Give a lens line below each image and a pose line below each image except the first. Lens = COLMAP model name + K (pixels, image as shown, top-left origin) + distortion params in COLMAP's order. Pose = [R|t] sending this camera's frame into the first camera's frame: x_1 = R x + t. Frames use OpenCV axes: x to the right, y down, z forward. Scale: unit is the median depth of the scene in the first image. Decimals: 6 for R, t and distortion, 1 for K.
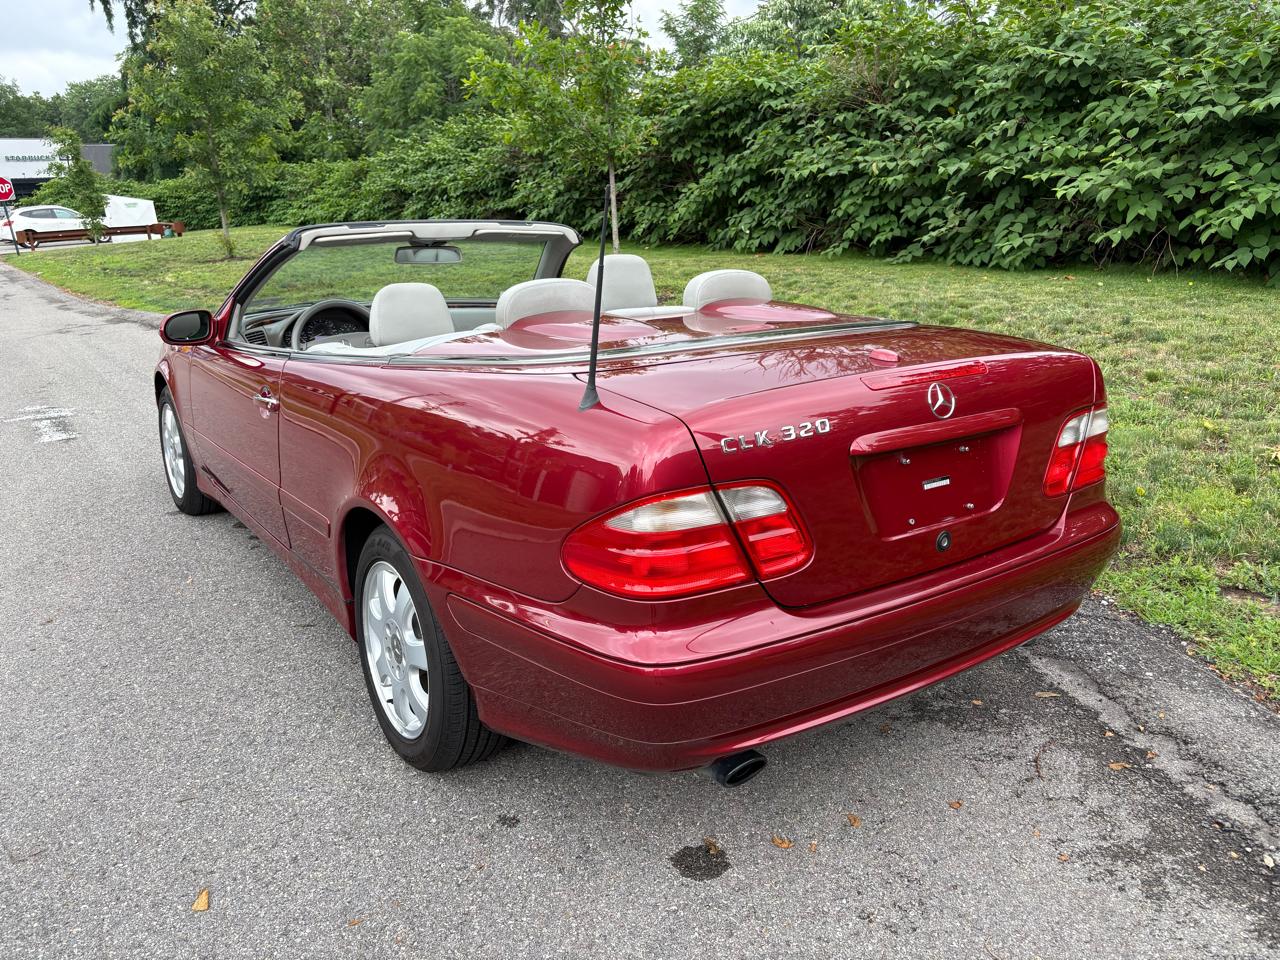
lens RADIAL K [[965.2, 0, 639.3], [0, 965.2, 491.5], [0, 0, 1]] dist [0.048941, -0.050276]
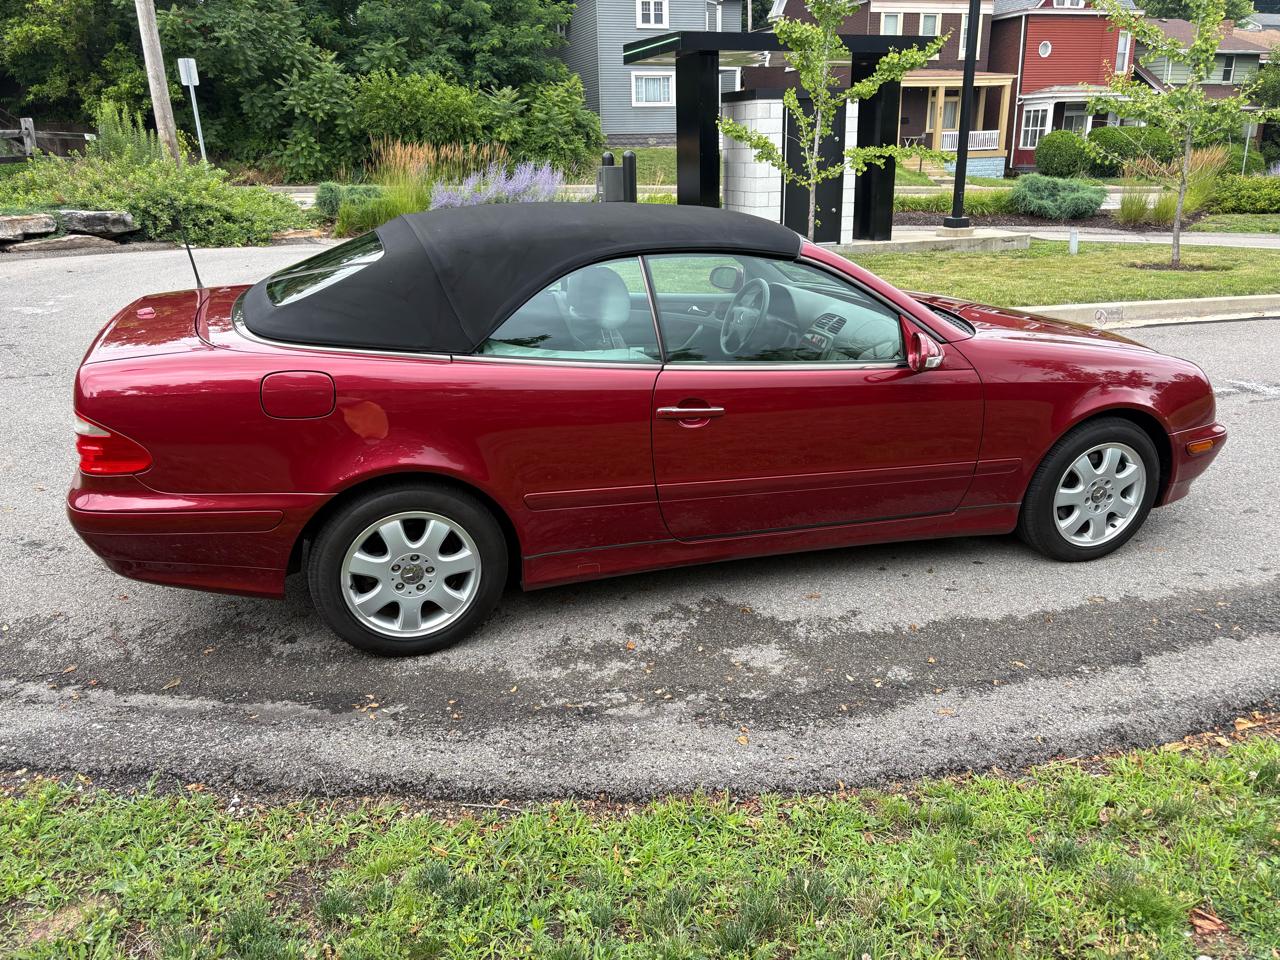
lens RADIAL K [[965.2, 0, 640.2], [0, 965.2, 468.2], [0, 0, 1]] dist [0.048941, -0.050276]
pose [[-0.298304, 0.330877, -0.895285, 0.280347], [-0.269026, 0.870814, 0.411471, -0.145158], [0.915773, 0.363599, -0.170752, 0.380288]]
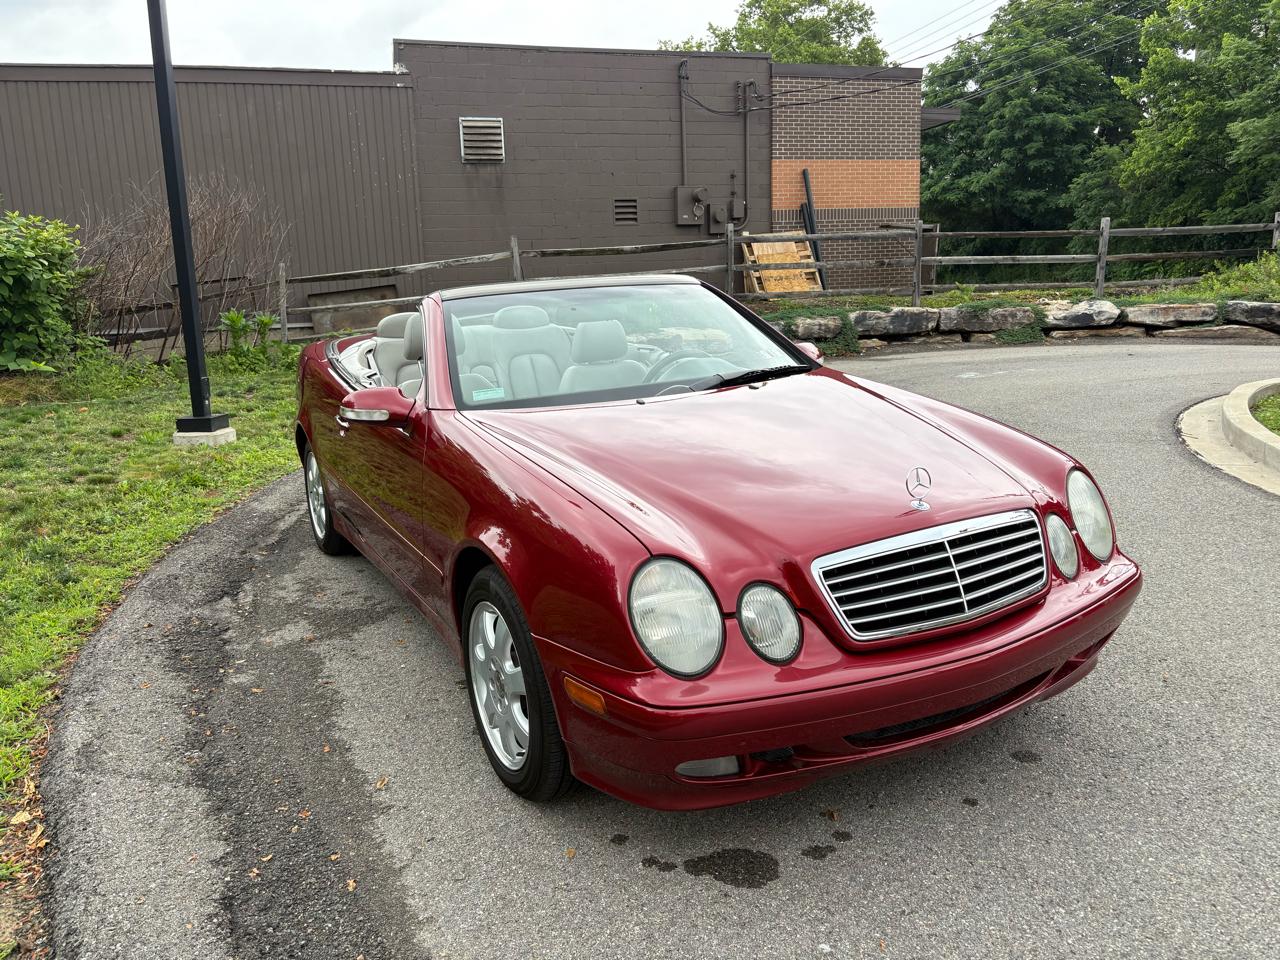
lens RADIAL K [[965.2, 0, 644.1], [0, 965.2, 479.9], [0, 0, 1]] dist [0.048941, -0.050276]
pose [[-0.991871, 0.038022, 0.121430, -0.127564], [0.091831, 0.874485, 0.476281, -0.183642], [-0.088080, 0.483560, -0.870868, 0.638556]]
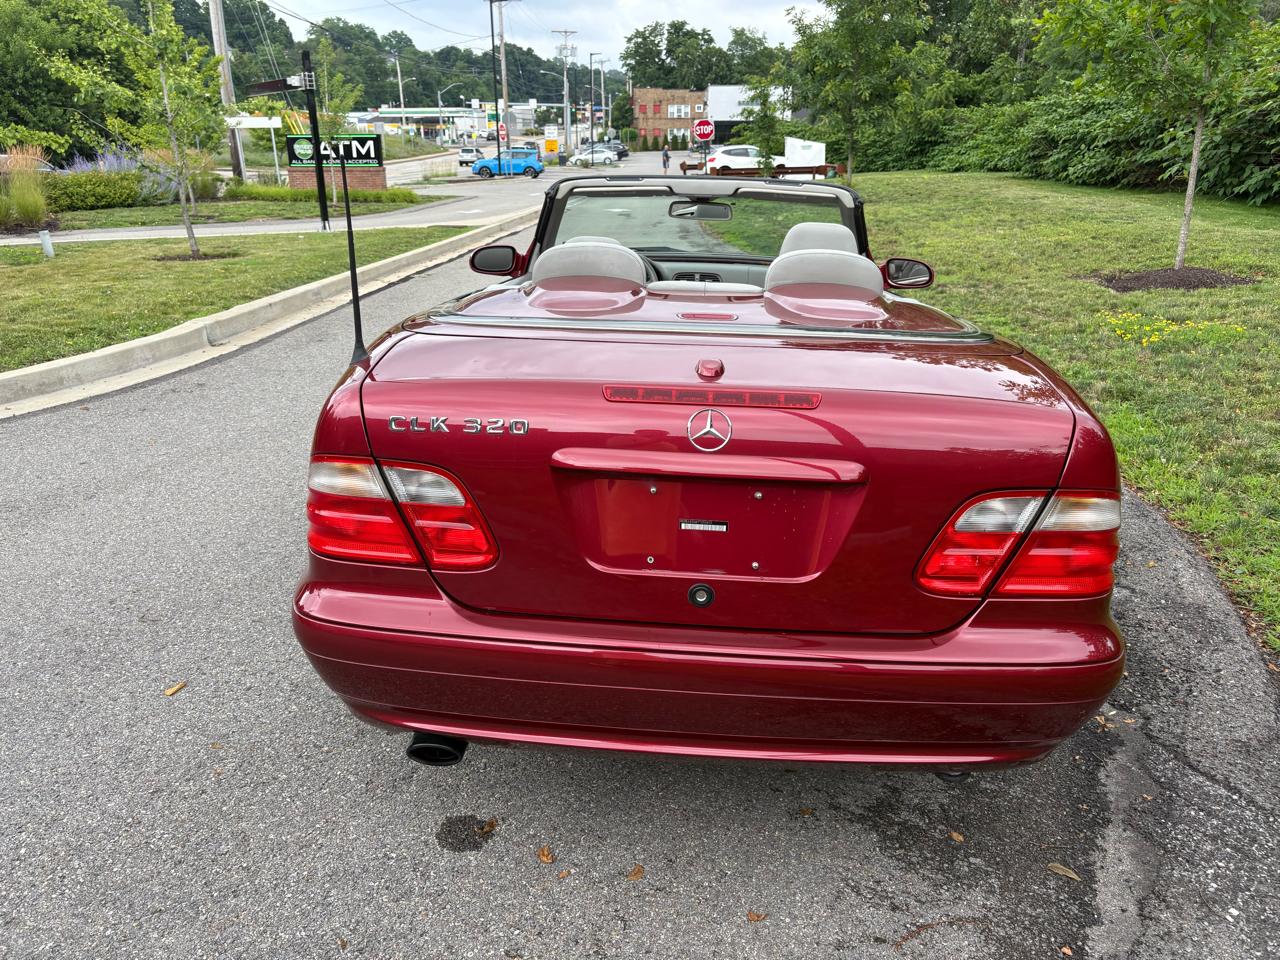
lens RADIAL K [[965.2, 0, 618.8], [0, 965.2, 479.4], [0, 0, 1]] dist [0.048941, -0.050276]
pose [[0.780390, 0.229426, -0.581682, 0.123792], [-0.205916, 0.972661, 0.107377, -0.020818], [0.590415, 0.035982, 0.806298, 0.048930]]
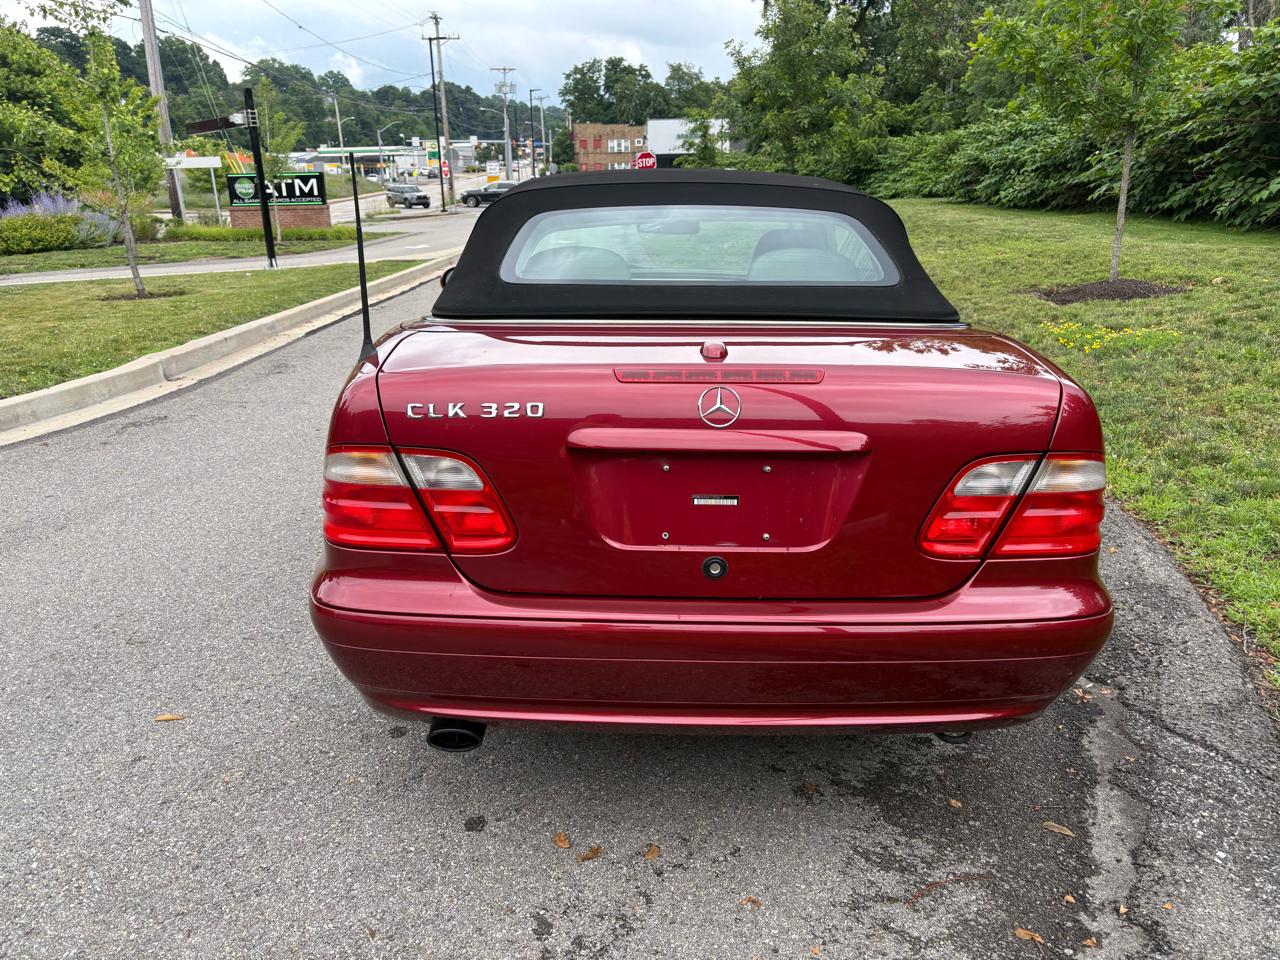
lens RADIAL K [[965.2, 0, 622.2], [0, 965.2, 490.3], [0, 0, 1]] dist [0.048941, -0.050276]
pose [[0.817394, 0.187140, -0.544835, 0.121111], [-0.174336, 0.981774, 0.075671, -0.011772], [0.549066, 0.033131, 0.835122, 0.039747]]
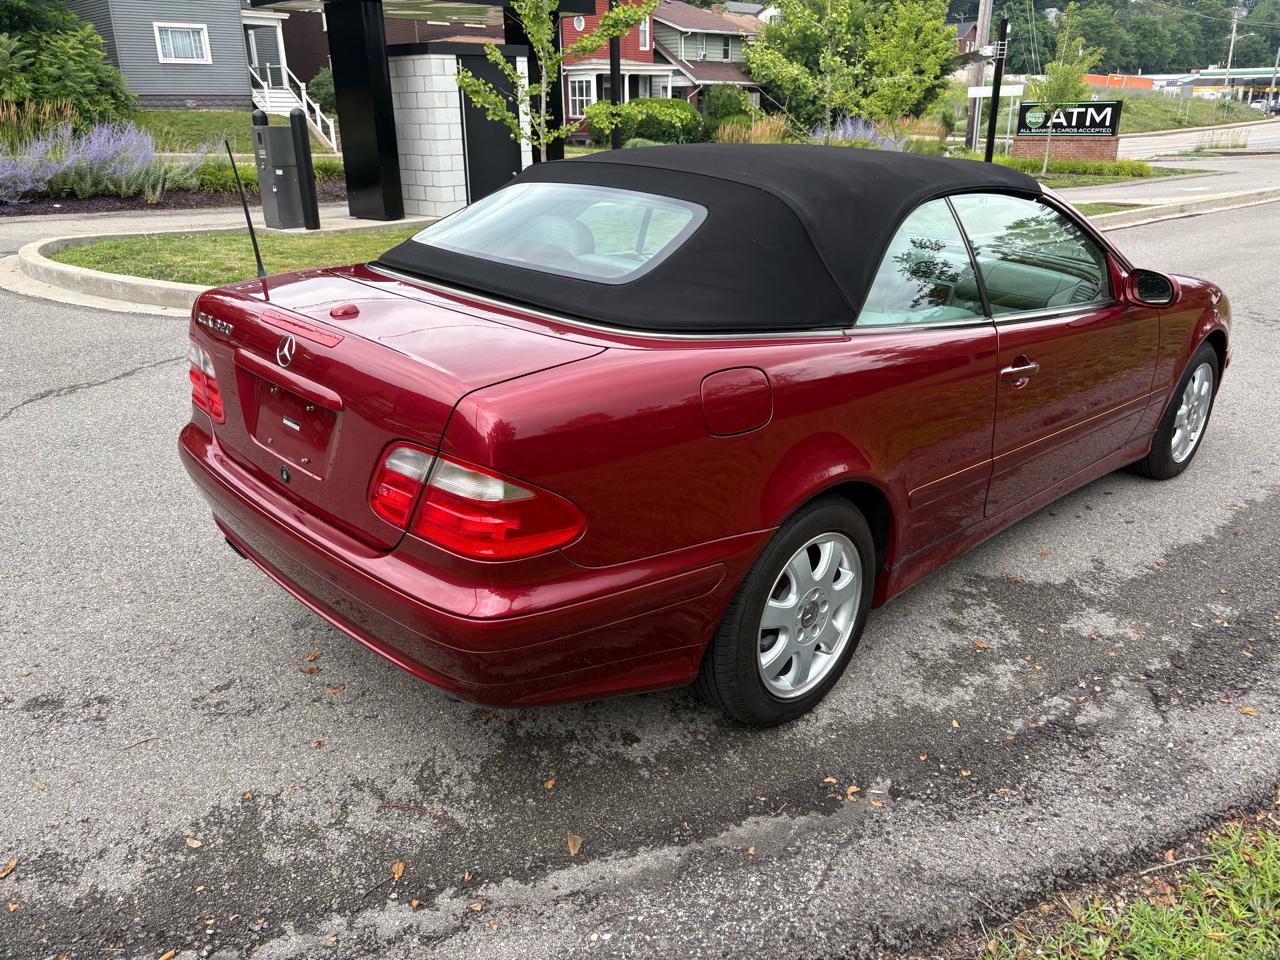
lens RADIAL K [[965.2, 0, 634.1], [0, 965.2, 470.8], [0, 0, 1]] dist [0.048941, -0.050276]
pose [[0.158883, 0.368541, -0.915933, 0.242860], [-0.297752, 0.902410, 0.311450, -0.073189], [0.941329, 0.223237, 0.253111, 0.188087]]
